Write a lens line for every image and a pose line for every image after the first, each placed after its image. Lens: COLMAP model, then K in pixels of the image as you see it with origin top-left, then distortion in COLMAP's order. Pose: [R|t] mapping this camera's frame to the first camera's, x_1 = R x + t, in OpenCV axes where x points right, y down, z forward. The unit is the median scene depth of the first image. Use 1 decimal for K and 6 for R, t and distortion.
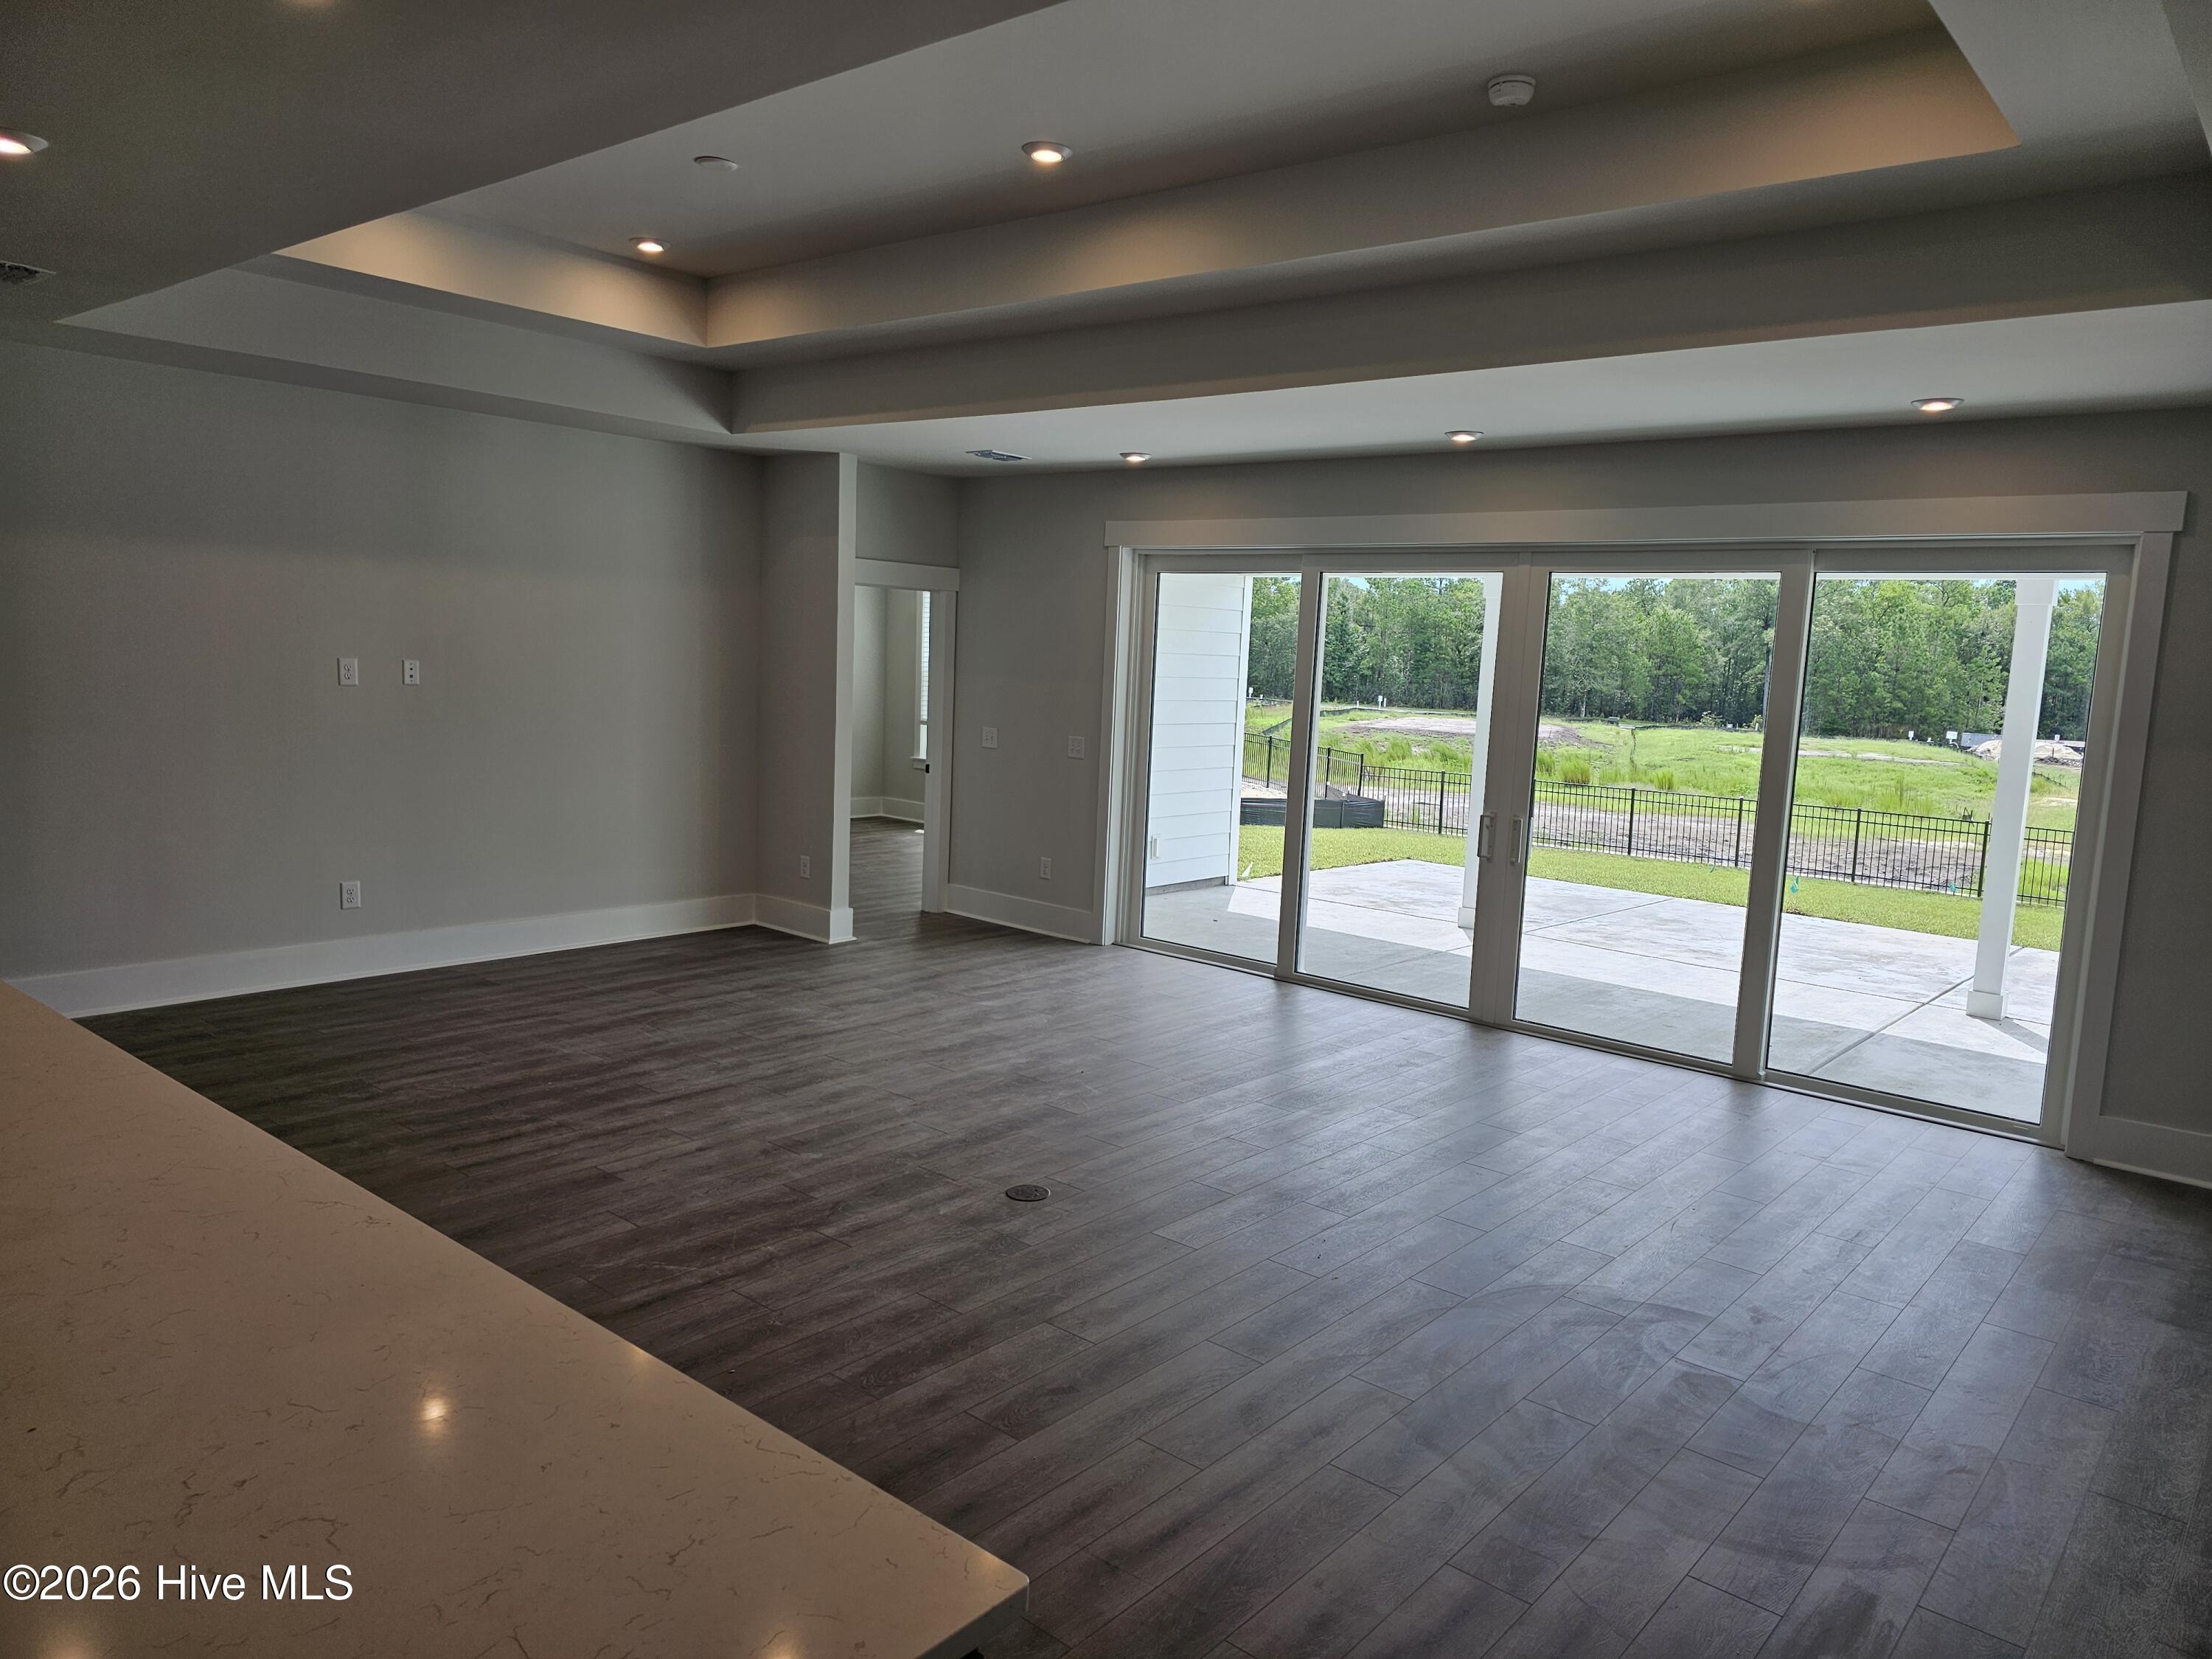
lens RADIAL K [[1502.6, 0, 1106.0], [0, 1502.6, 829.5], [0, 0, 1]] dist [0.031047, -0.000738]
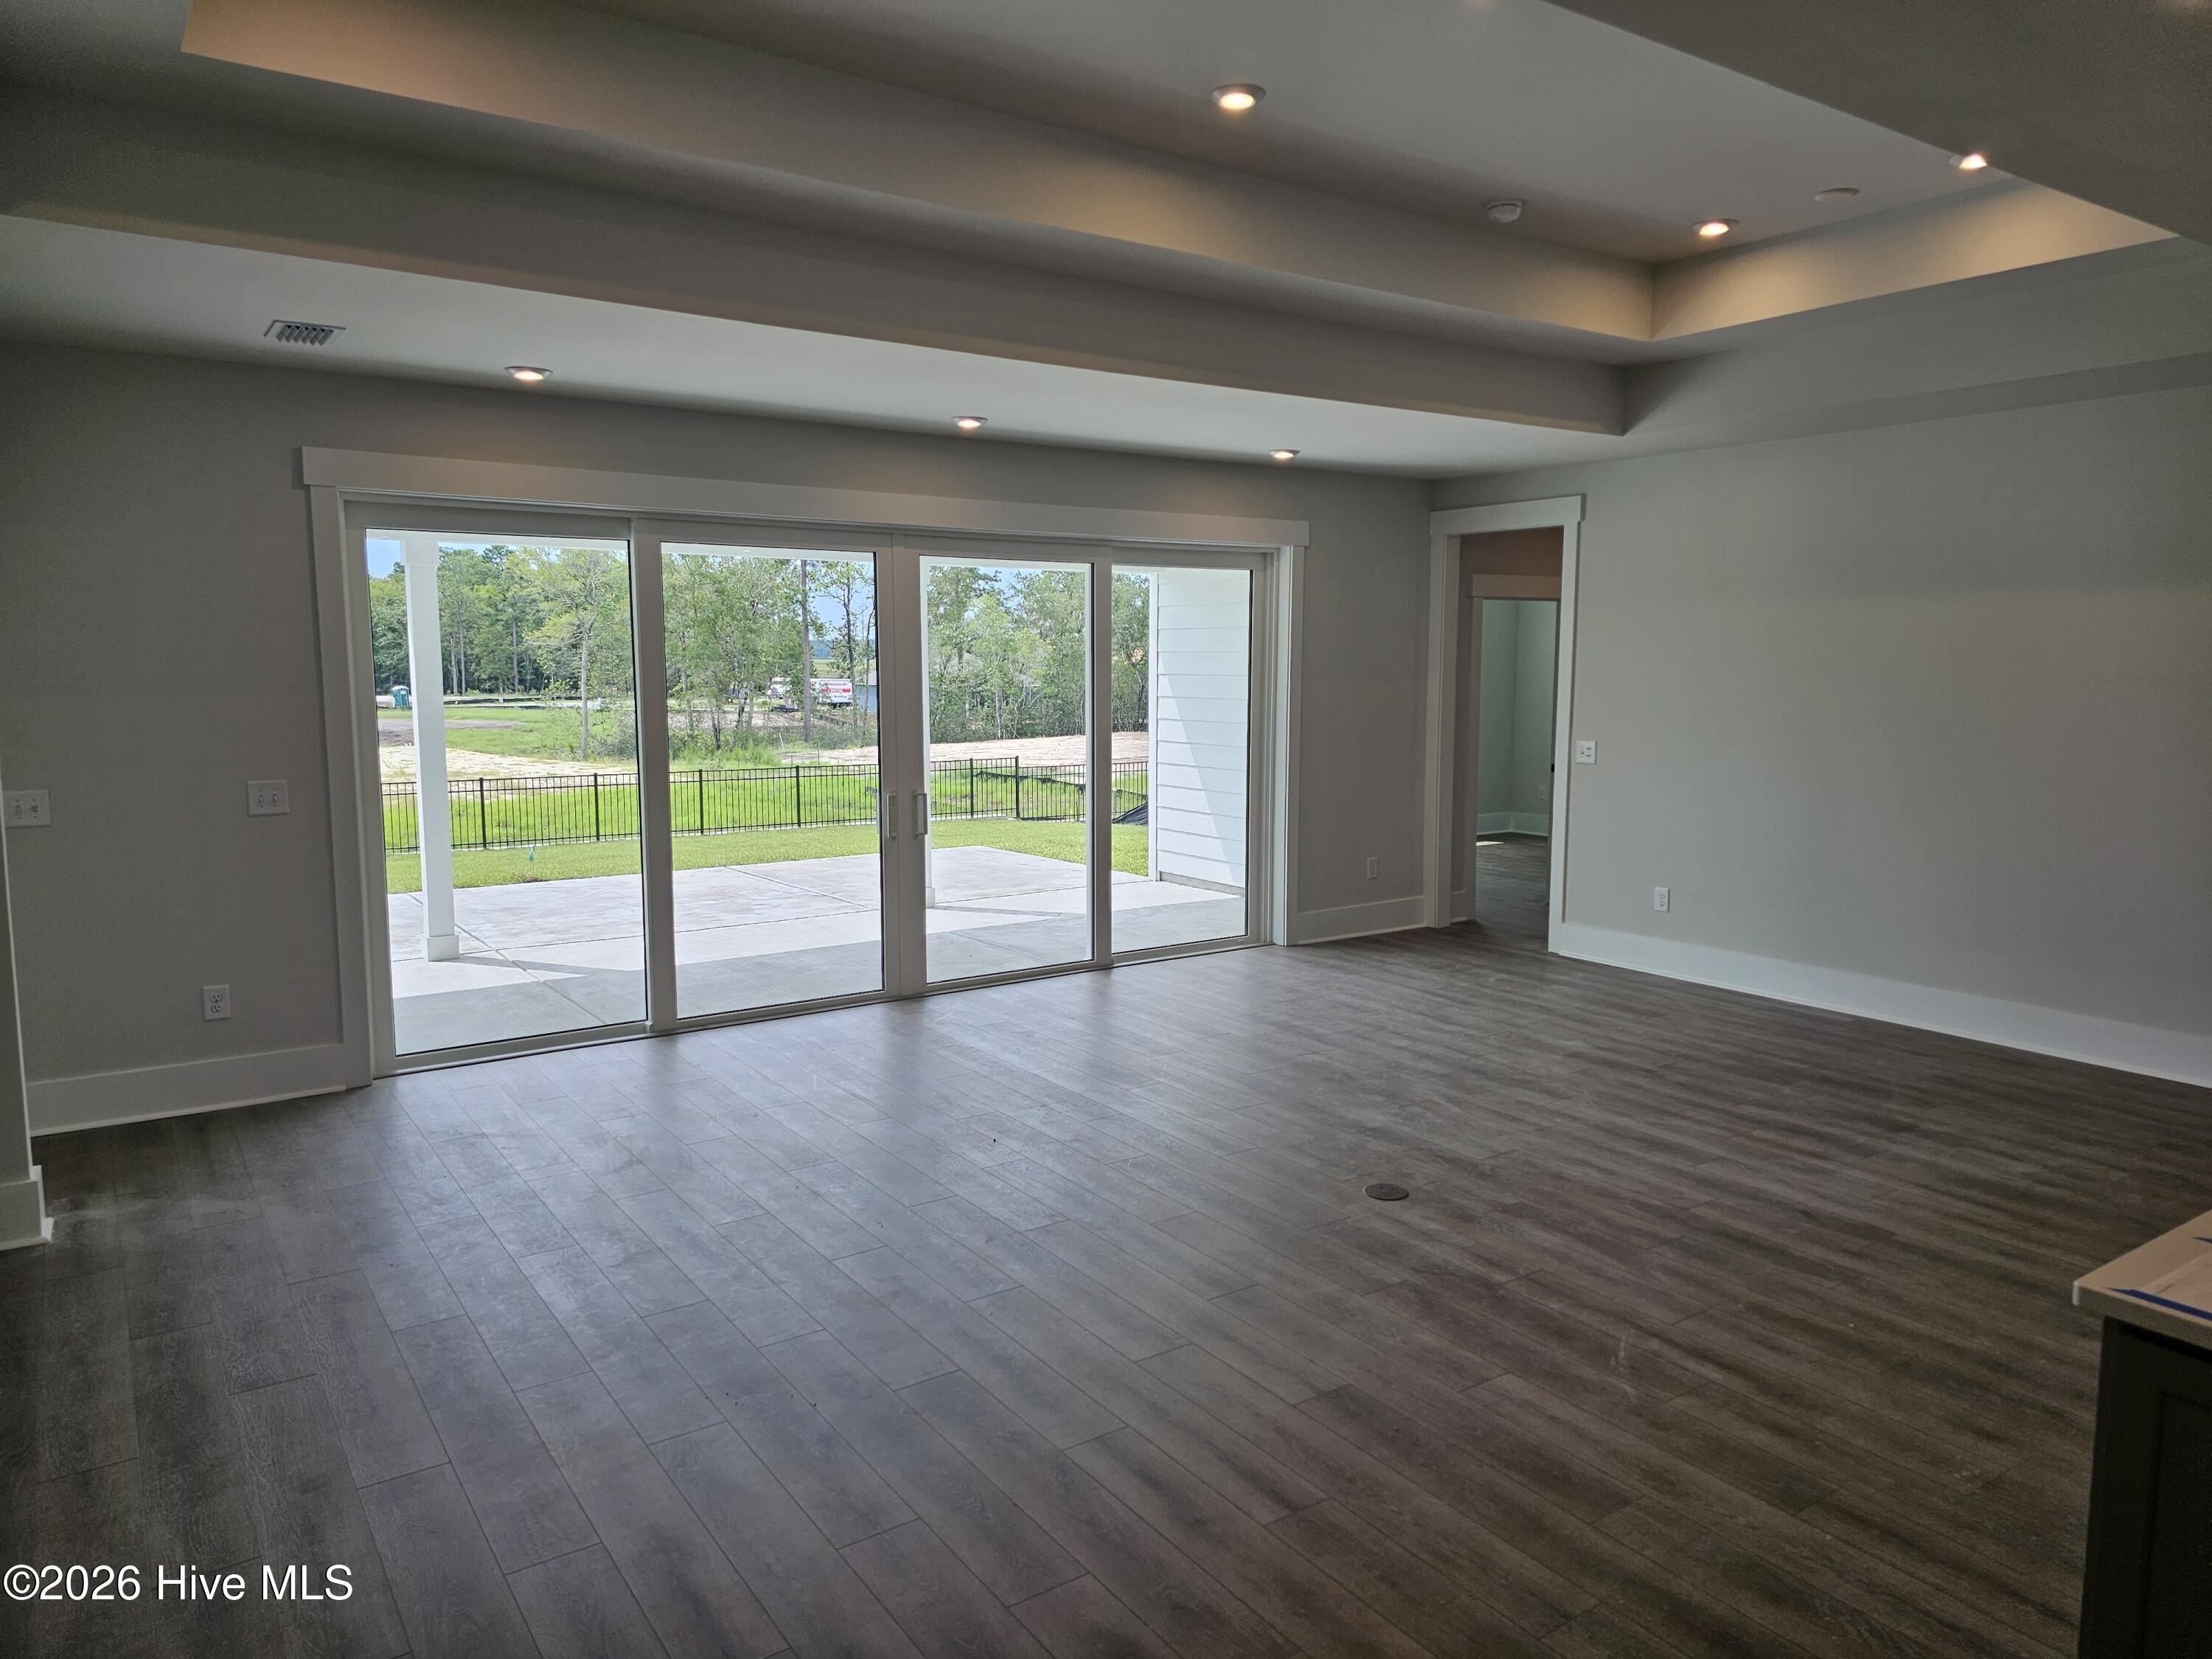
lens RADIAL K [[1481.2, 0, 1106.2], [0, 1481.2, 843.2], [0, 0, 1]] dist [0.006287, 0.000395]
pose [[0.263152, -0.168635, 0.949902, -0.463584], [0.132579, 0.981584, 0.137532, -0.067507], [-0.955601, 0.089746, 0.280663, 0.410649]]
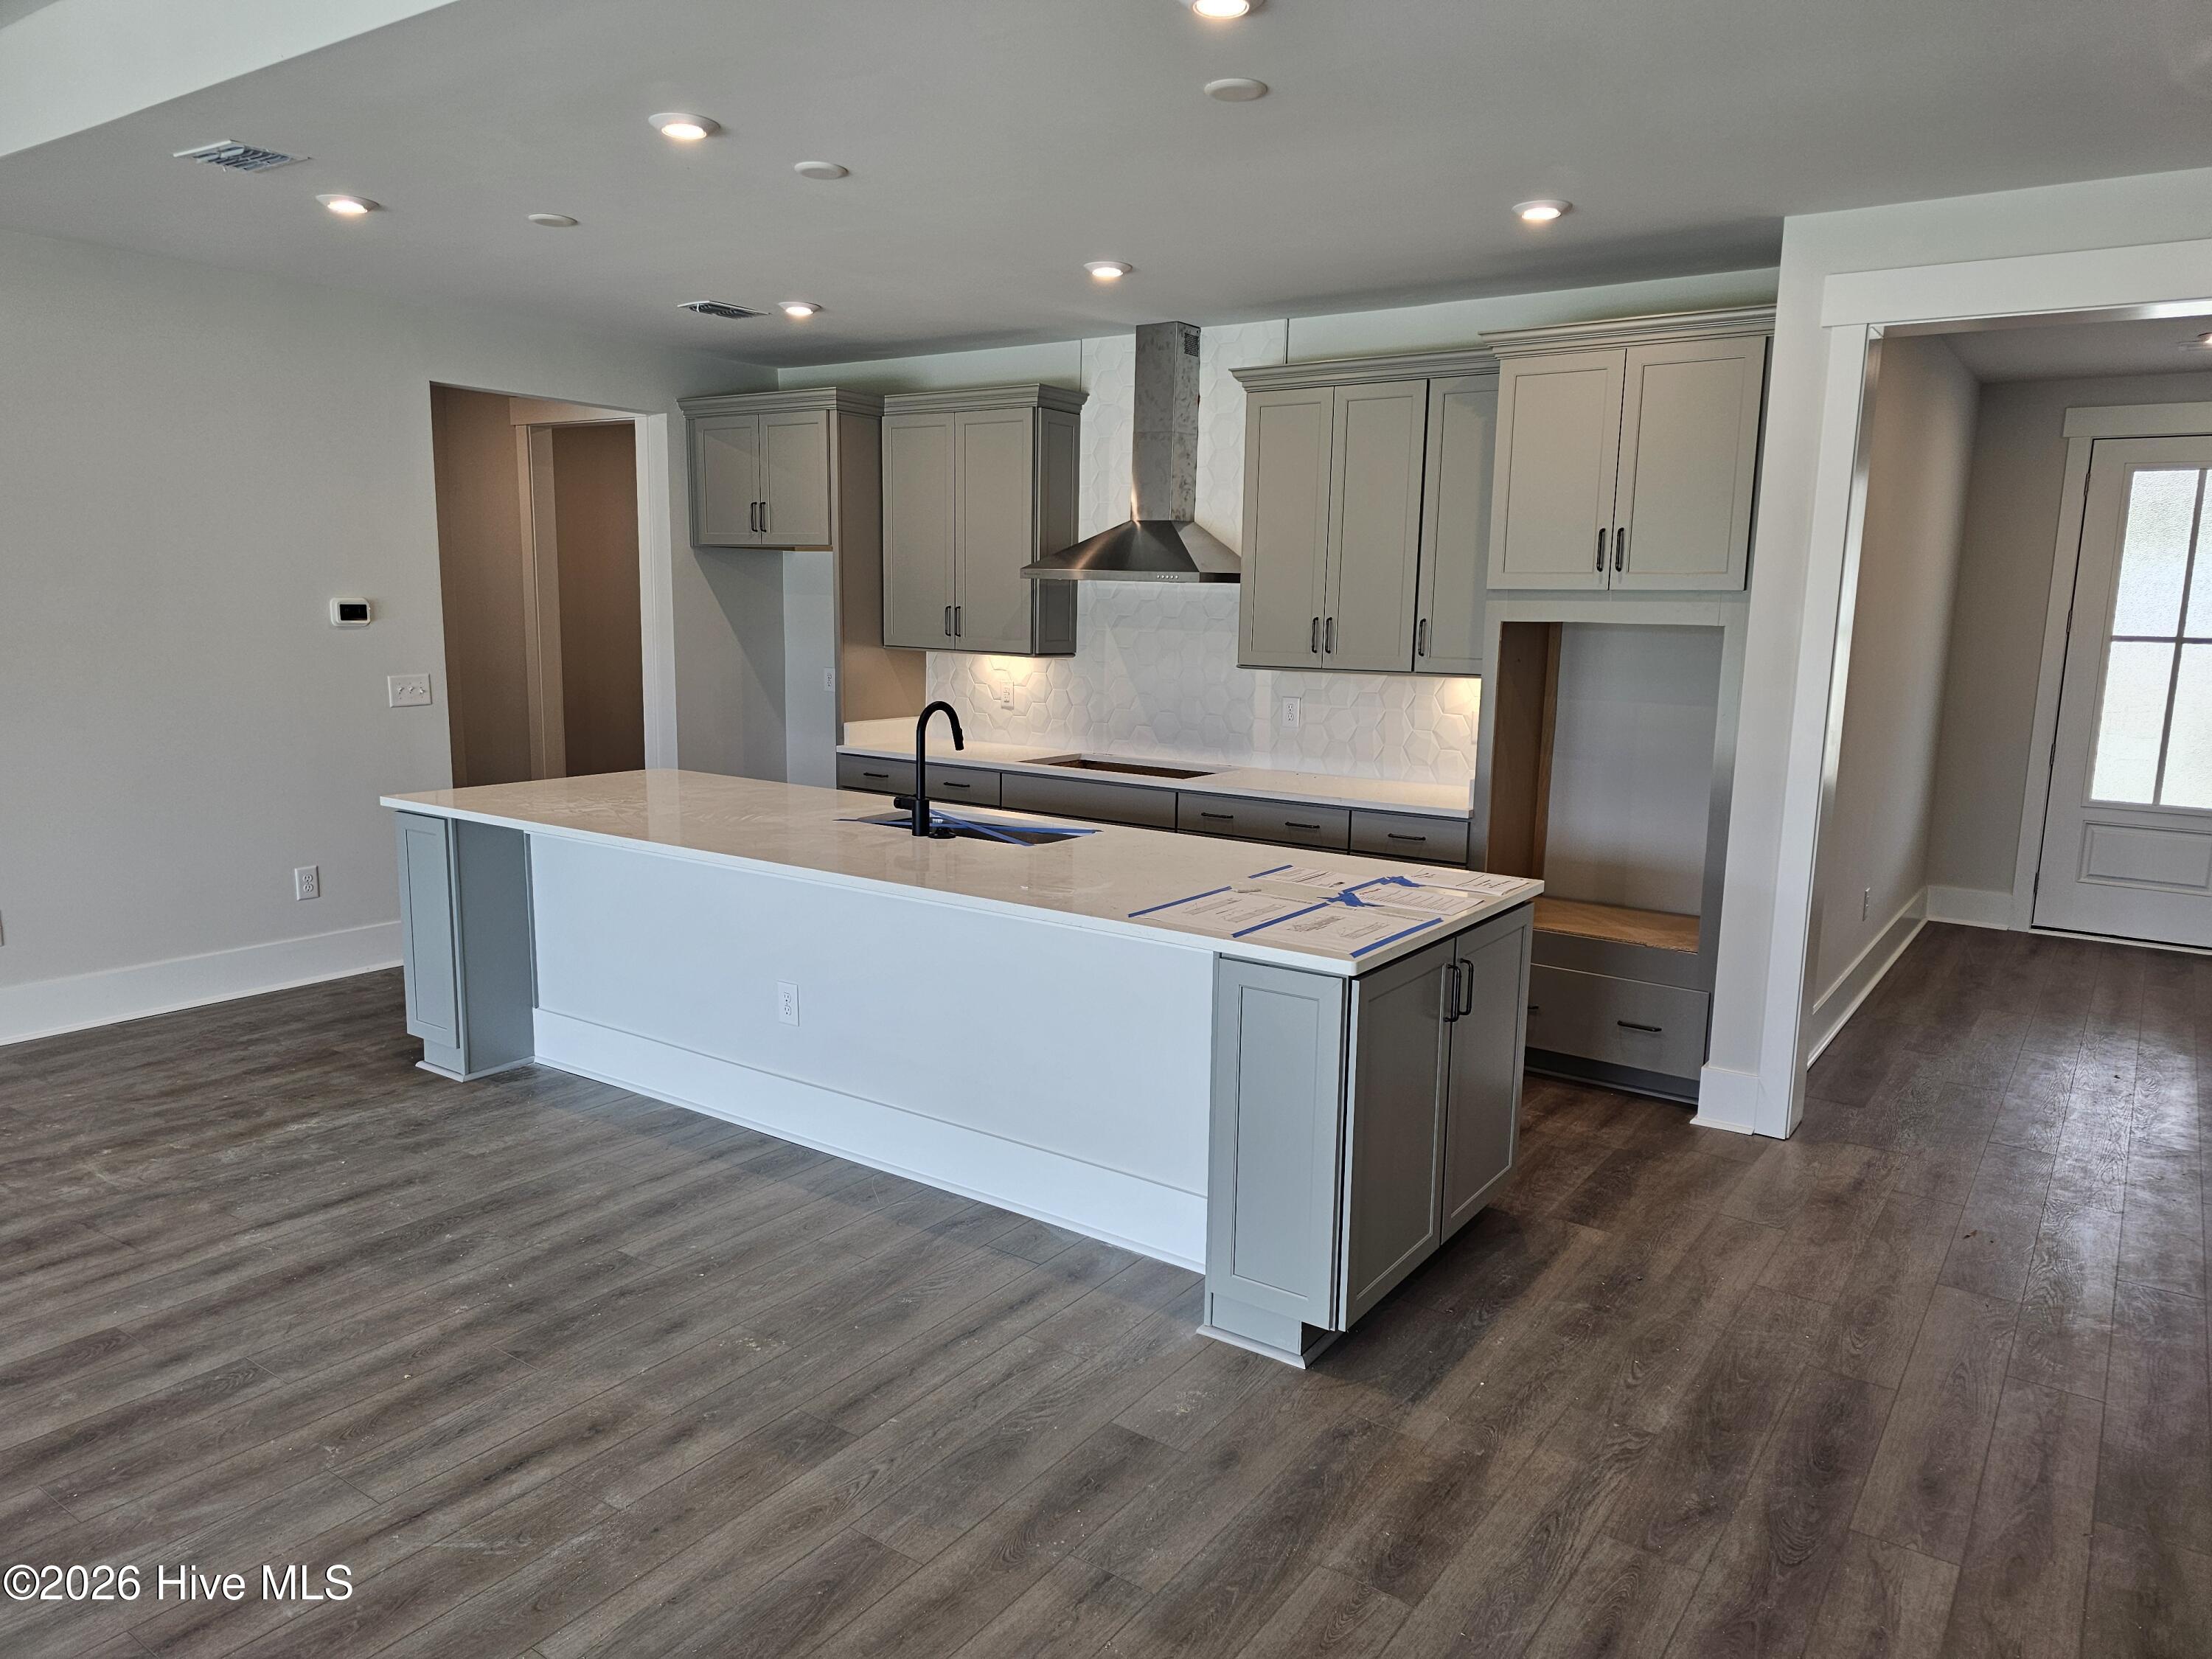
lens RADIAL K [[1502.6, 0, 1106.0], [0, 1502.6, 829.5], [0, 0, 1]] dist [0.031047, -0.000738]
pose [[-0.994251, -0.048992, -0.095211, -0.191173], [-0.073792, 0.957821, 0.277729, -0.076213], [0.077589, 0.283158, -0.955930, 0.620771]]
